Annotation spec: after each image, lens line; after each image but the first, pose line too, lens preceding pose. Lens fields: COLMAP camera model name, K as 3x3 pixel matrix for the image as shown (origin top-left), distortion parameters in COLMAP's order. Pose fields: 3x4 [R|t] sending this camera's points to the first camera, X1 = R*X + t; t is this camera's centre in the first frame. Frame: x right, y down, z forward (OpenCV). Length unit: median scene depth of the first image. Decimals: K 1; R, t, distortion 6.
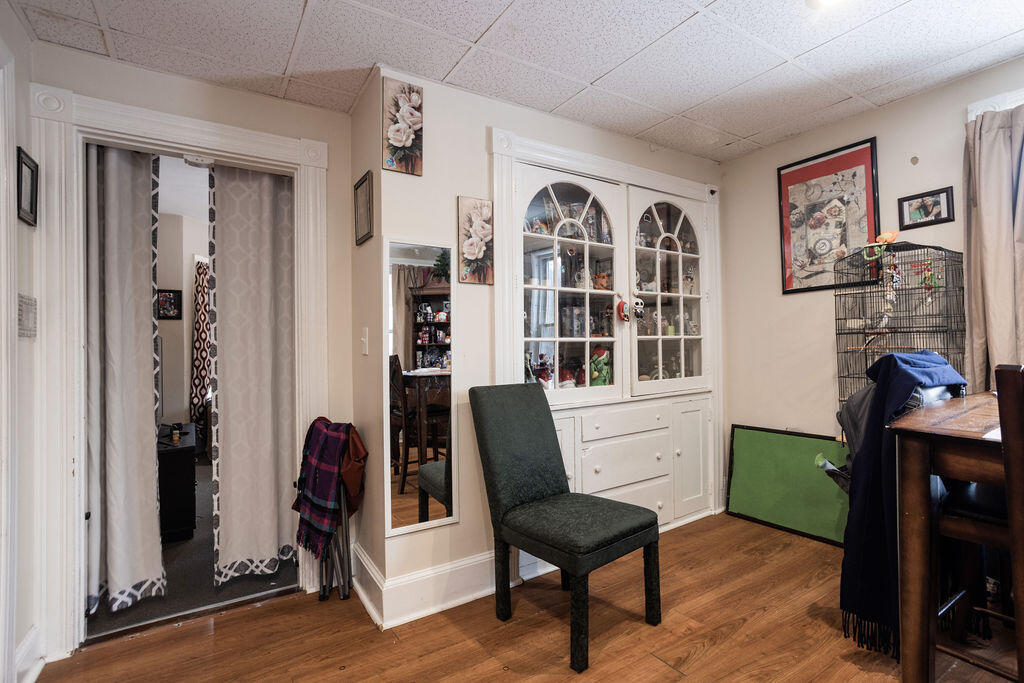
lens RADIAL K [[485.5, 0, 520.3], [0, 485.5, 343.8], [0, 0, 1]] dist [-0.000532, 0.001391]
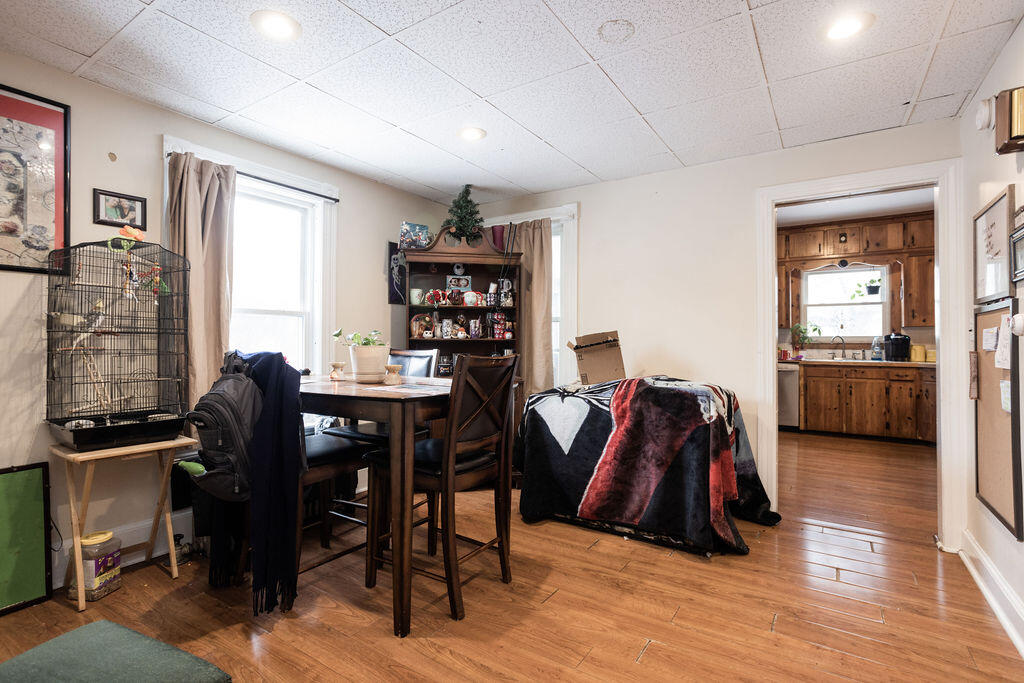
lens RADIAL K [[485.5, 0, 512.3], [0, 485.5, 340.2], [0, 0, 1]] dist [-0.000532, 0.001391]
pose [[-0.404477, 0.017611, 0.914379, -0.359584], [-0.003325, 0.999780, -0.020726, 0.007543], [-0.914542, -0.011423, -0.404329, 0.594458]]
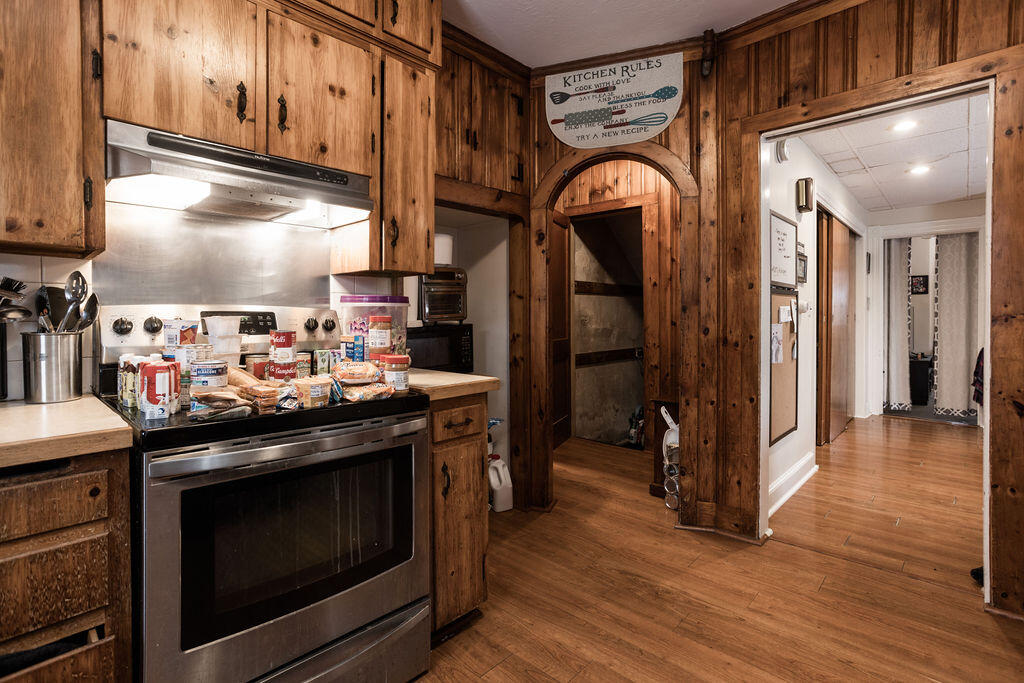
lens RADIAL K [[485.5, 0, 498.6], [0, 485.5, 327.5], [0, 0, 1]] dist [-0.000532, 0.001391]
pose [[0.222640, 0.026190, -0.974549, 1.190972], [0.008832, 0.999544, 0.028880, -0.011113], [0.974861, -0.015037, 0.222307, -1.581750]]
